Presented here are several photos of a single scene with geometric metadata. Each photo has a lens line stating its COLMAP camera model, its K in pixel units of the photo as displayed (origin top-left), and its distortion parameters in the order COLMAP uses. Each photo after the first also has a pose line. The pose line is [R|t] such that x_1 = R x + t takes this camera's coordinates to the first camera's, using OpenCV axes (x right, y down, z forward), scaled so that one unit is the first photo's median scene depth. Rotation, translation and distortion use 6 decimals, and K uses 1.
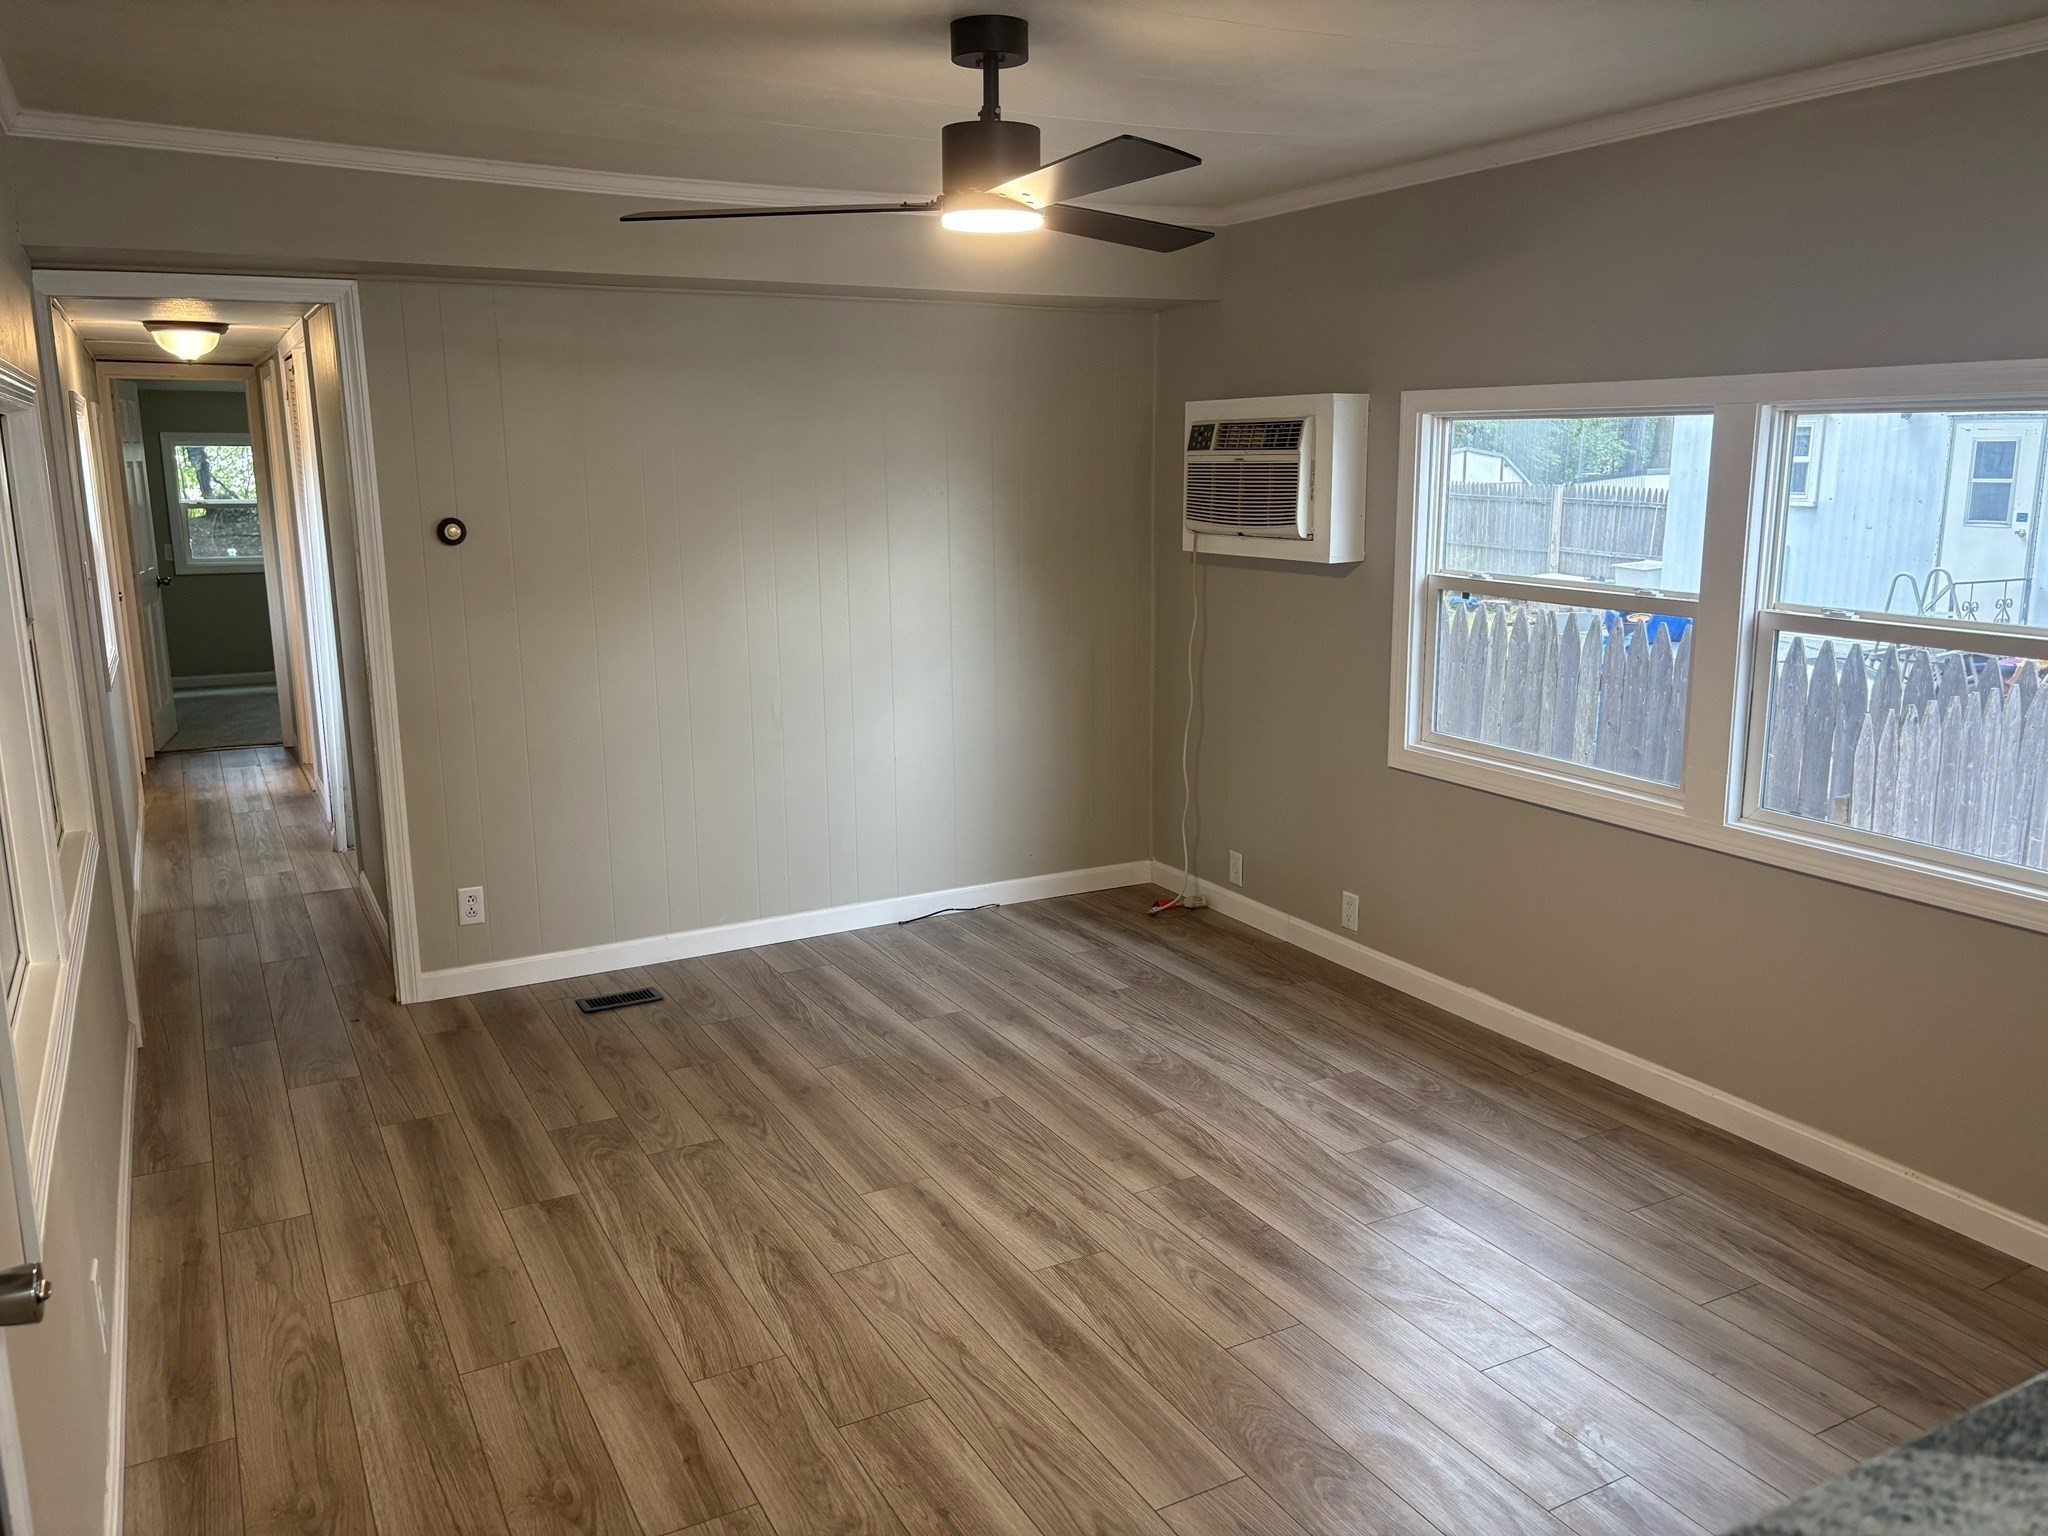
lens RADIAL K [[1545.5, 0, 1037.1], [0, 1545.5, 768.8], [0, 0, 1]] dist [0.050657, -0.040001]
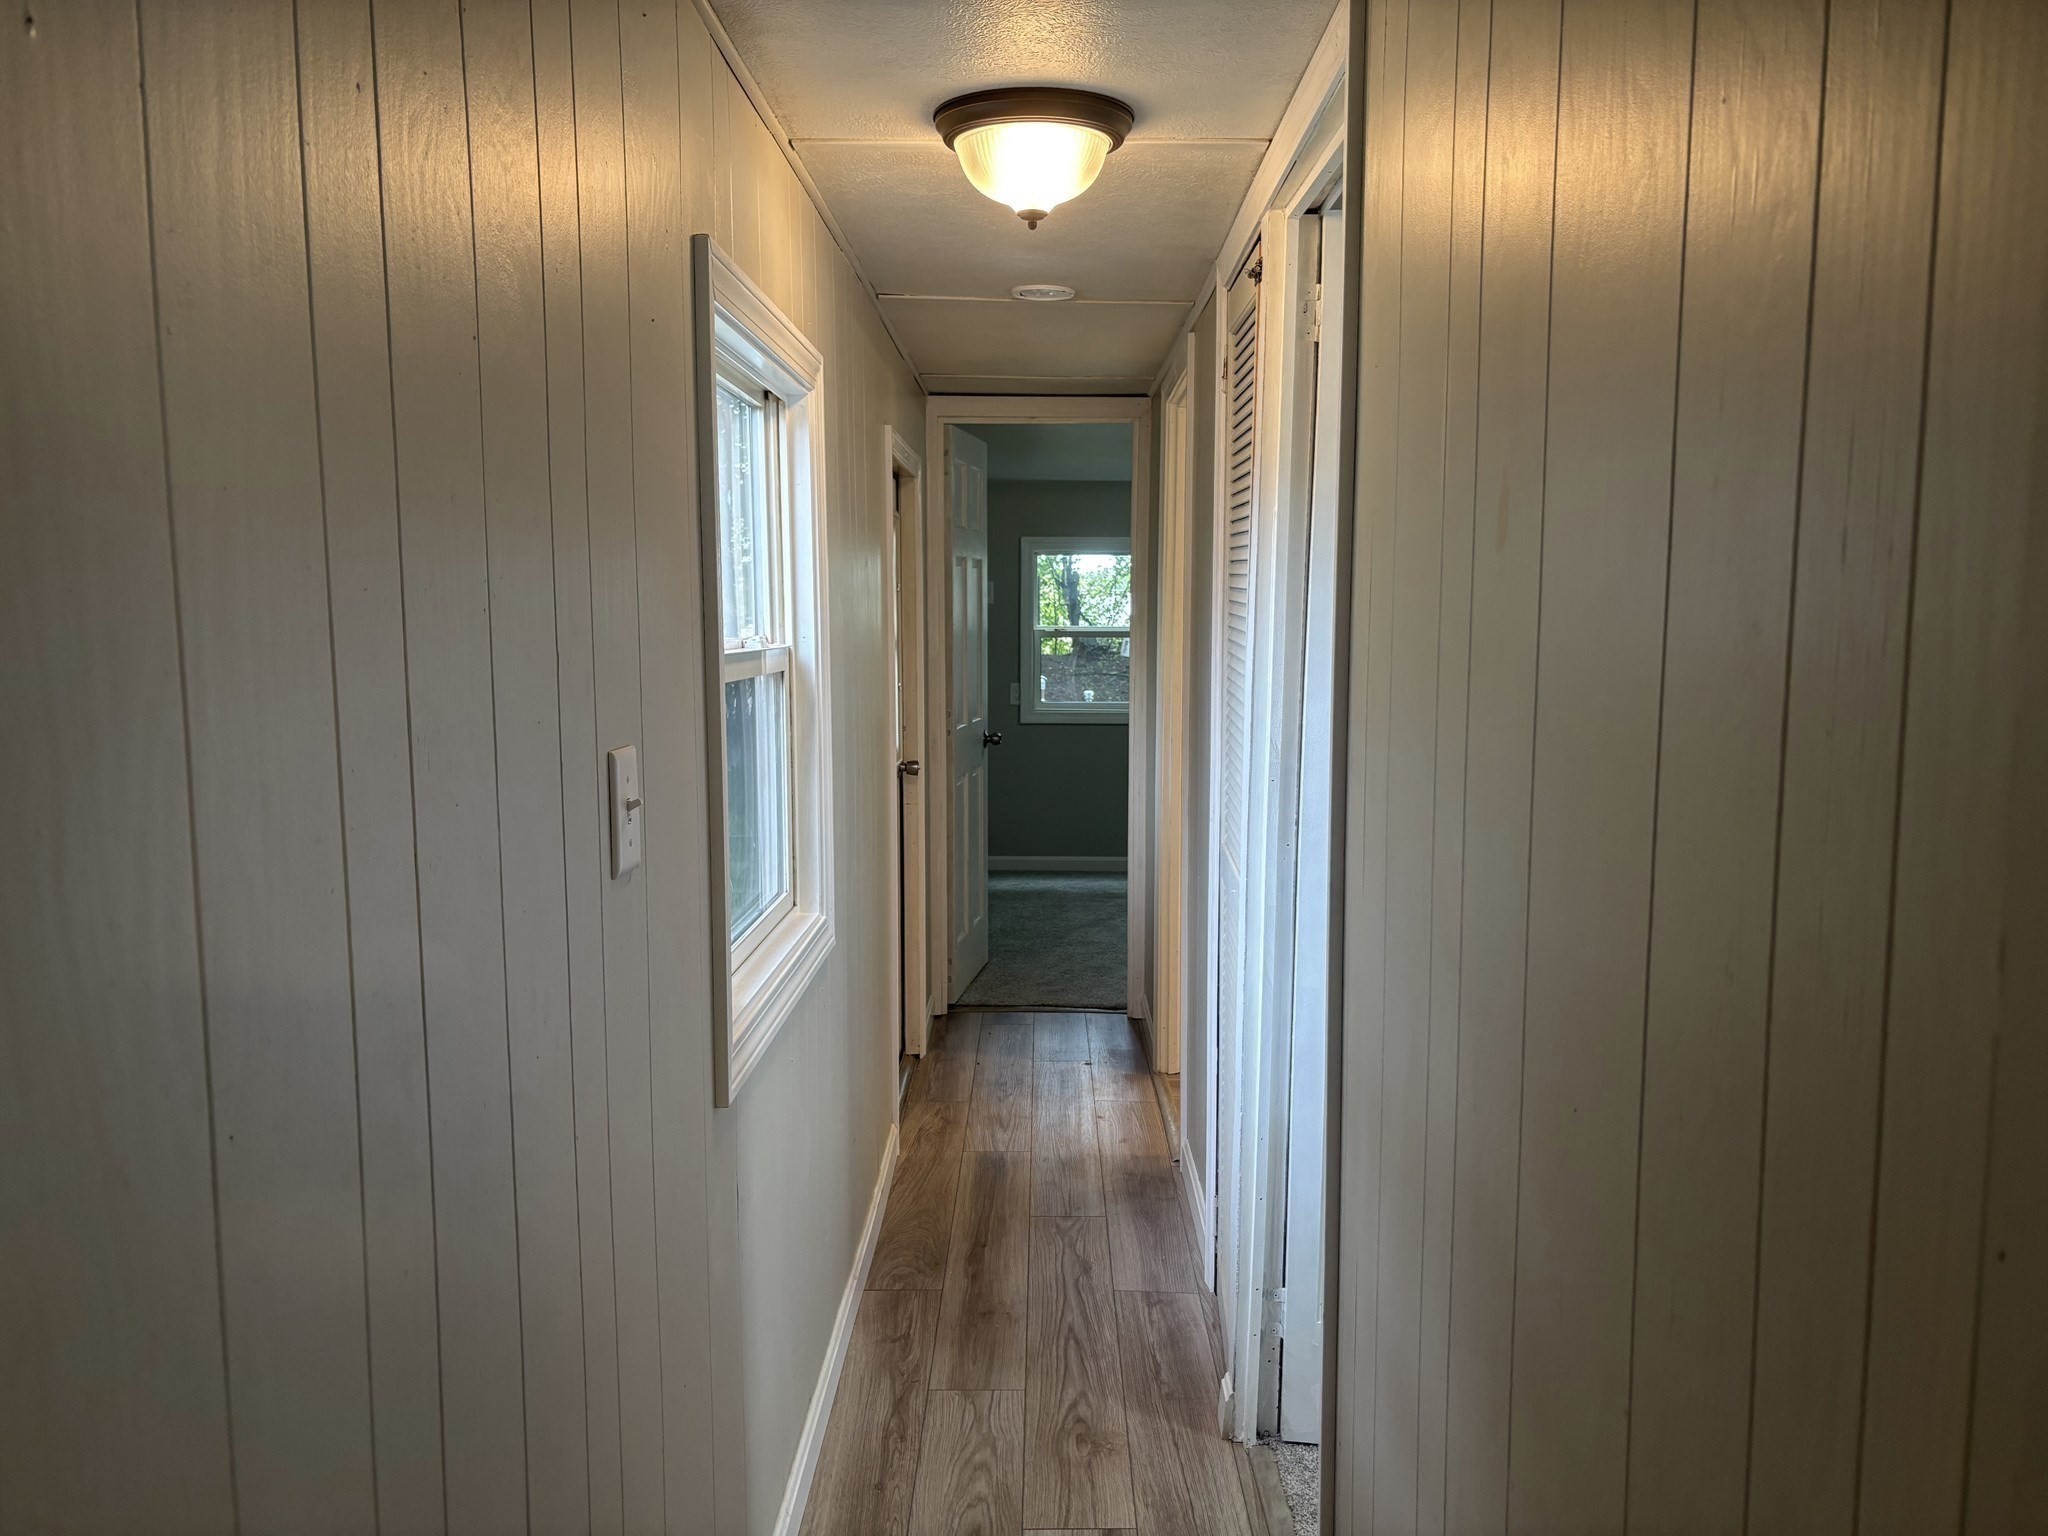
lens RADIAL K [[1545.5, 0, 1020.1], [0, 1545.5, 774.5], [0, 0, 1]] dist [0.050657, -0.040001]
pose [[0.868027, 0.060433, -0.492826, -0.455091], [-0.104187, 0.992637, -0.061784, -0.133106], [0.485463, 0.104977, 0.867932, 0.890700]]
